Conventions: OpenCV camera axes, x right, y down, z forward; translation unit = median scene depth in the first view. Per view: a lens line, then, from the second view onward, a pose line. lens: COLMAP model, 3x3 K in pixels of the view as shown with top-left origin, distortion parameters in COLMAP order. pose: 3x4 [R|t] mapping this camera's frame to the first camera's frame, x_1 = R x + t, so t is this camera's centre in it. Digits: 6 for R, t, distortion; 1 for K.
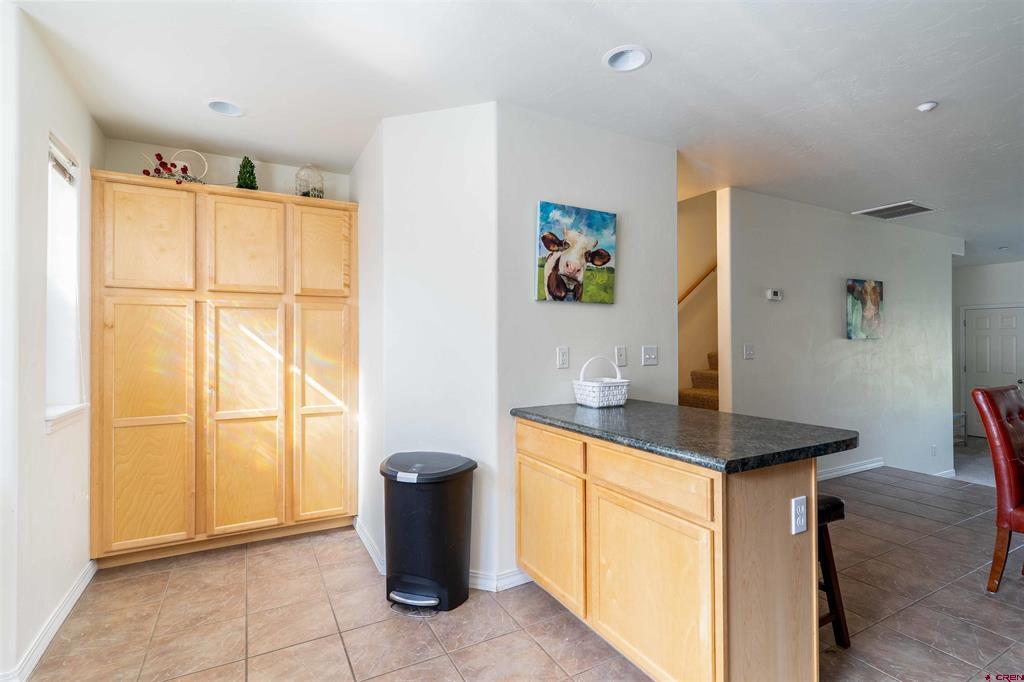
lens RADIAL K [[487.7, 0, 507.5], [0, 487.7, 342.1], [0, 0, 1]] dist [-0.000686, 0.000346]
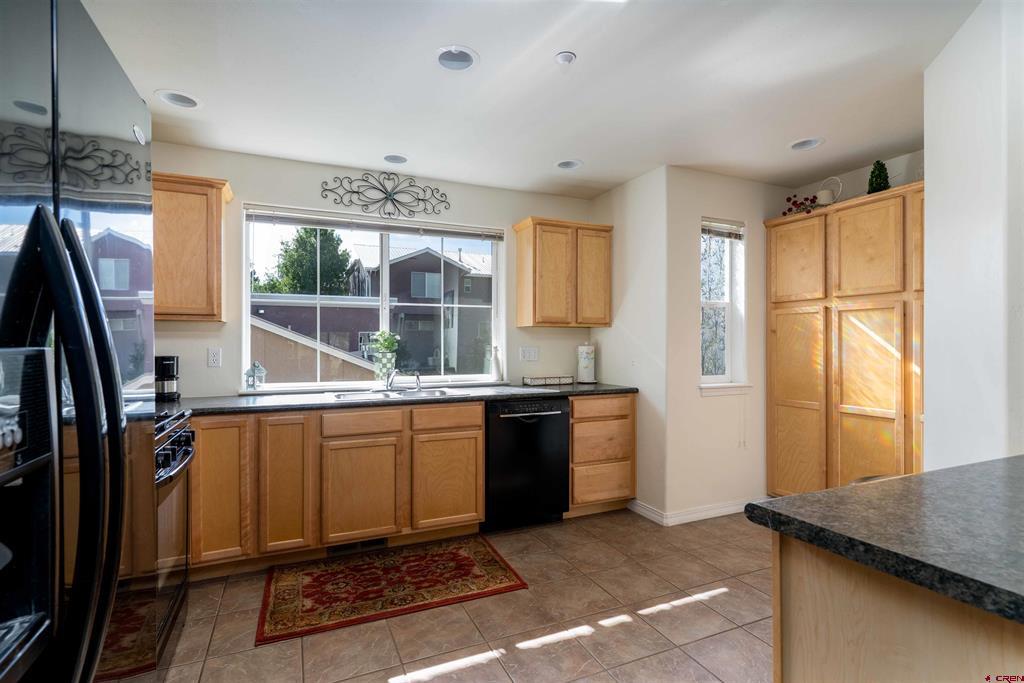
lens RADIAL K [[487.7, 0, 507.5], [0, 487.7, 342.6], [0, 0, 1]] dist [-0.000686, 0.000346]
pose [[-0.075424, 0.000380, -0.997151, 0.586077], [0.003865, 0.999993, 0.000089, -0.002366], [0.997144, -0.003847, -0.075425, 0.326852]]
